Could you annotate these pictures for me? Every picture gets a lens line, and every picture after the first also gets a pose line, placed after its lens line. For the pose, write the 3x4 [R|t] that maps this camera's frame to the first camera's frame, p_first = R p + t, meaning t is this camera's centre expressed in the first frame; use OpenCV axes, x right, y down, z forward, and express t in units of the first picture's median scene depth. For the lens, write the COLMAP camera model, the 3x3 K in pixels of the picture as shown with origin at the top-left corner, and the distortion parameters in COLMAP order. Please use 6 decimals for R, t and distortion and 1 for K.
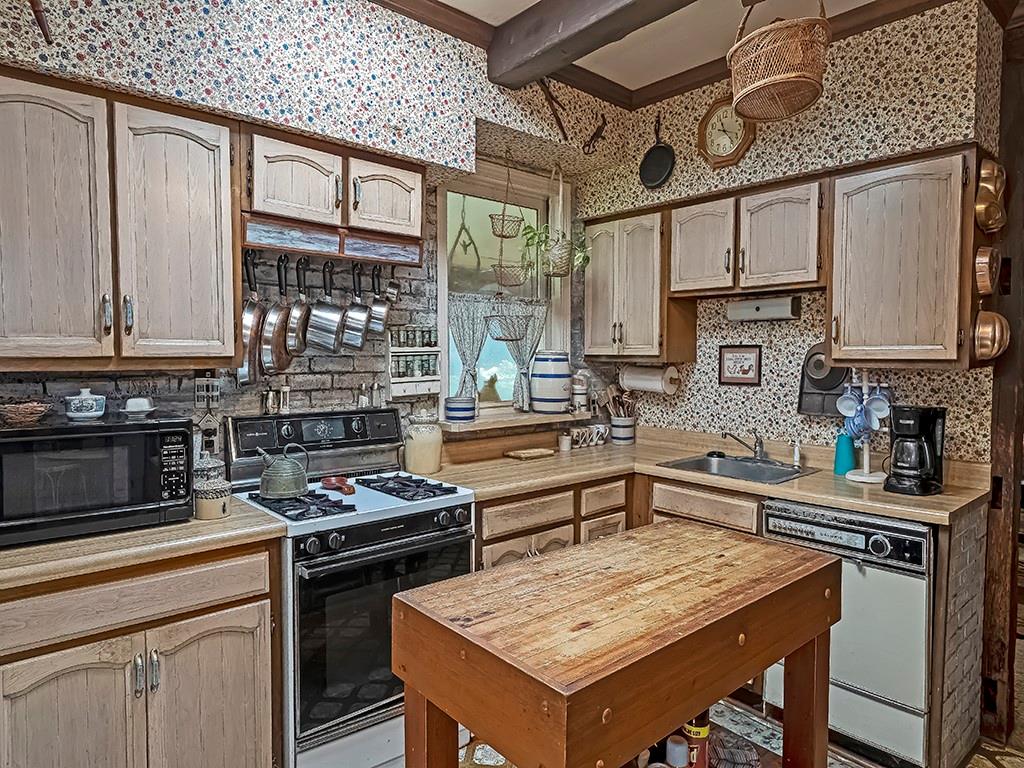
lens RADIAL K [[639.6, 0, 512.0], [0, 639.6, 384.0], [0, 0, 1]] dist [0.007224, -0.000015]
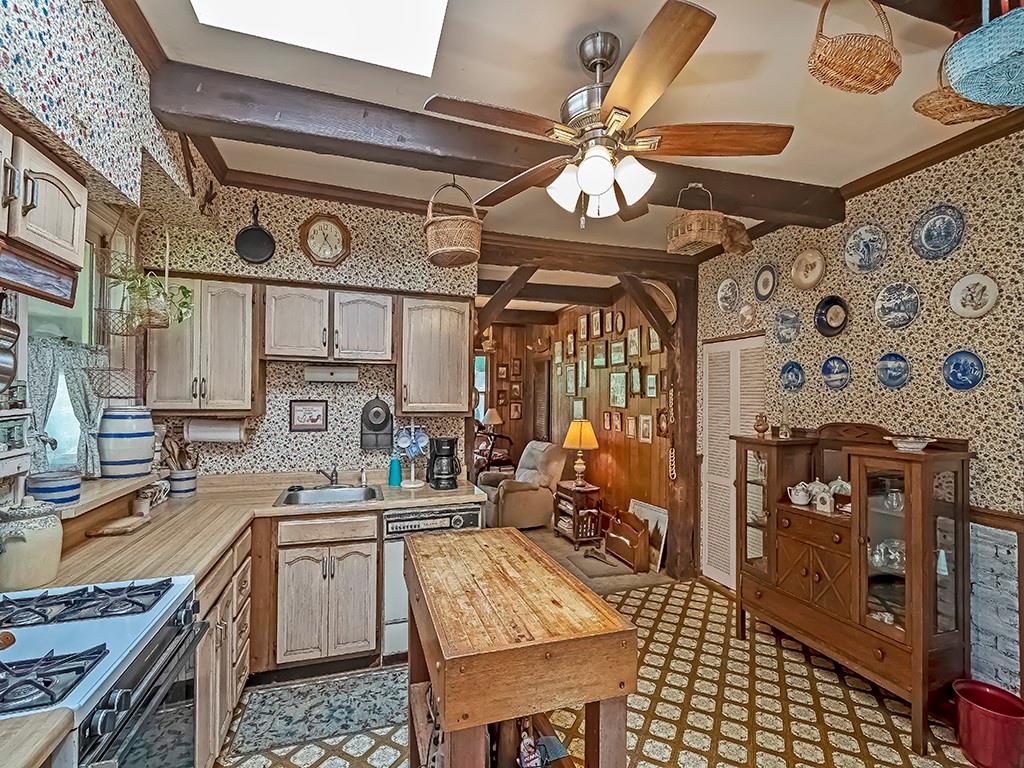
lens RADIAL K [[492.7, 0, 512.0], [0, 492.7, 384.0], [0, 0, 1]] dist [0.000186, -0.001641]
pose [[0.352961, 0.019167, 0.935442, -0.455256], [0.031365, 0.998986, -0.032304, -0.050755], [-0.935112, 0.040742, 0.352002, 0.284025]]
